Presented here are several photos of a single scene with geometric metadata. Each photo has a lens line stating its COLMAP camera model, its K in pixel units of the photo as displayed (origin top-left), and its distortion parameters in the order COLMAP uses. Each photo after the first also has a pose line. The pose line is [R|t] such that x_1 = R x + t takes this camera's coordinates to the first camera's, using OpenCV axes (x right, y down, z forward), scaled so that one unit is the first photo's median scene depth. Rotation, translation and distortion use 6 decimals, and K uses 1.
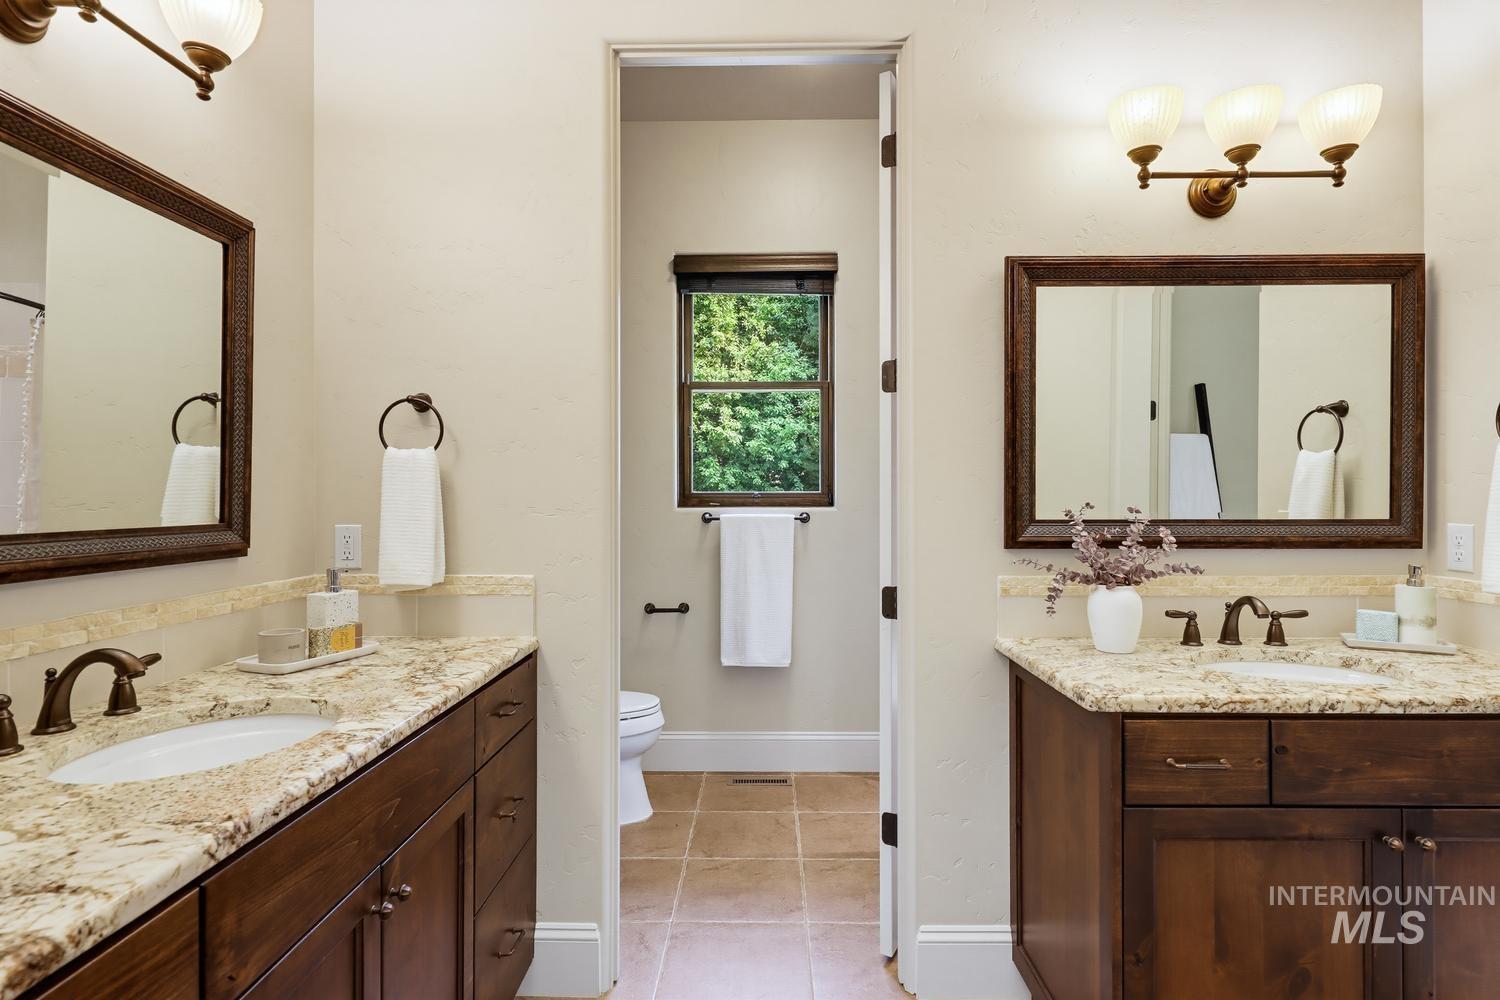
lens RADIAL K [[766.2, 0, 750.0], [0, 766.2, 500.0], [0, 0, 1]] dist [-0.001326, -0.000541]
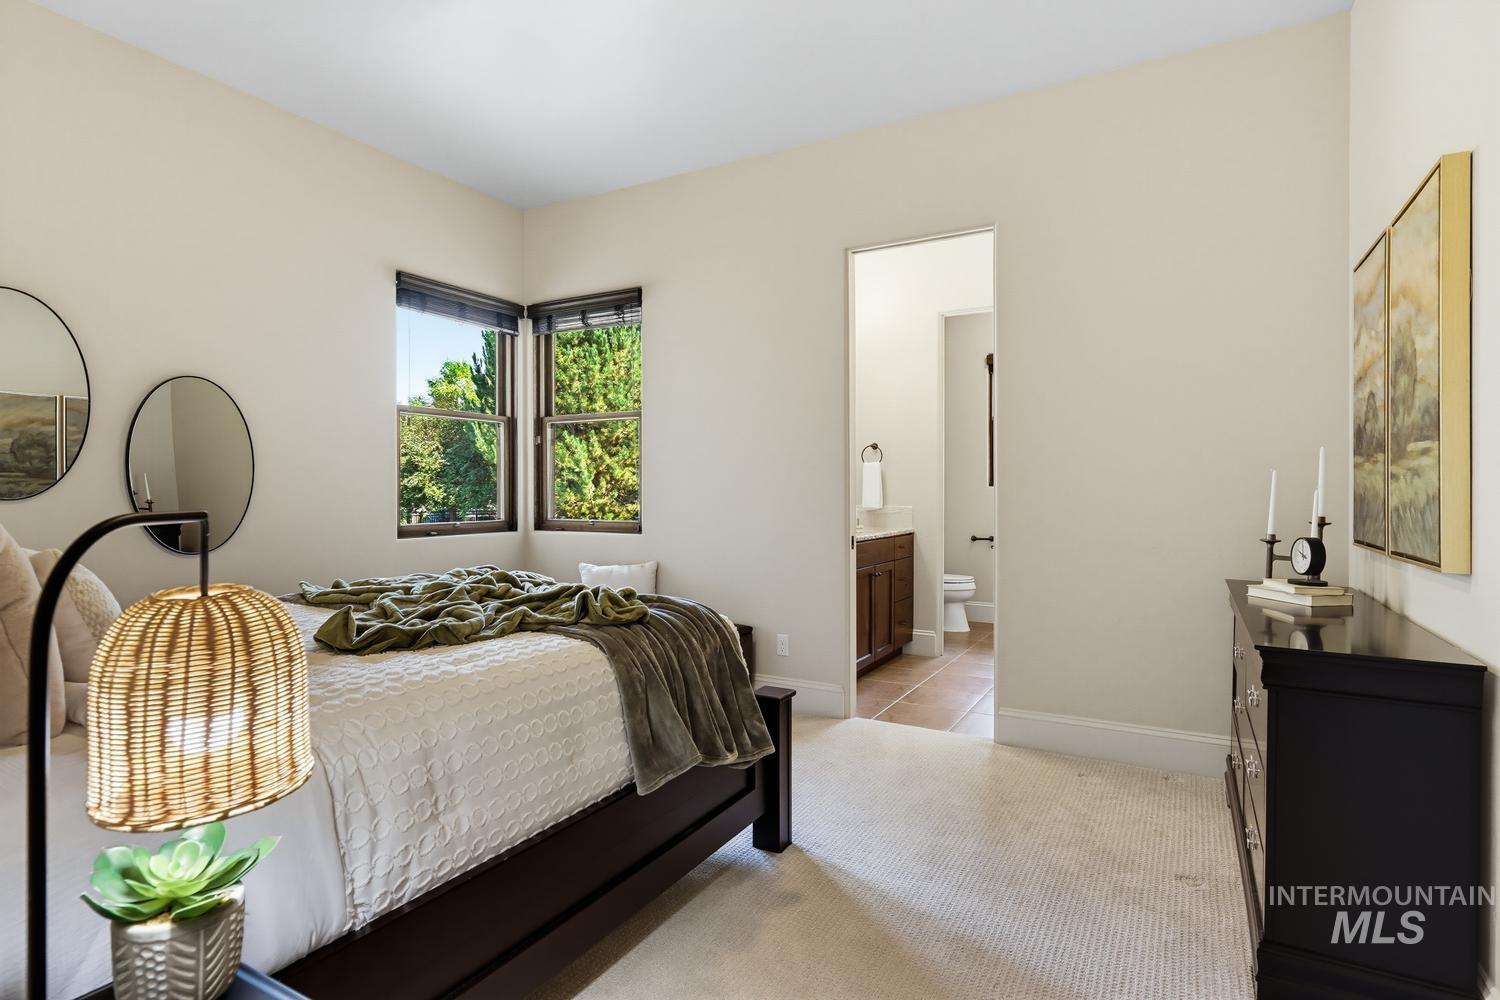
lens RADIAL K [[772.3, 0, 750.0], [0, 772.3, 500.0], [0, 0, 1]] dist [-0.000048, 0.000154]
pose [[0.880293, 0.003420, -0.474417, 0.777738], [0.001171, 0.999955, 0.009382, 0.069266], [0.474428, -0.008814, 0.880250, -2.579881]]
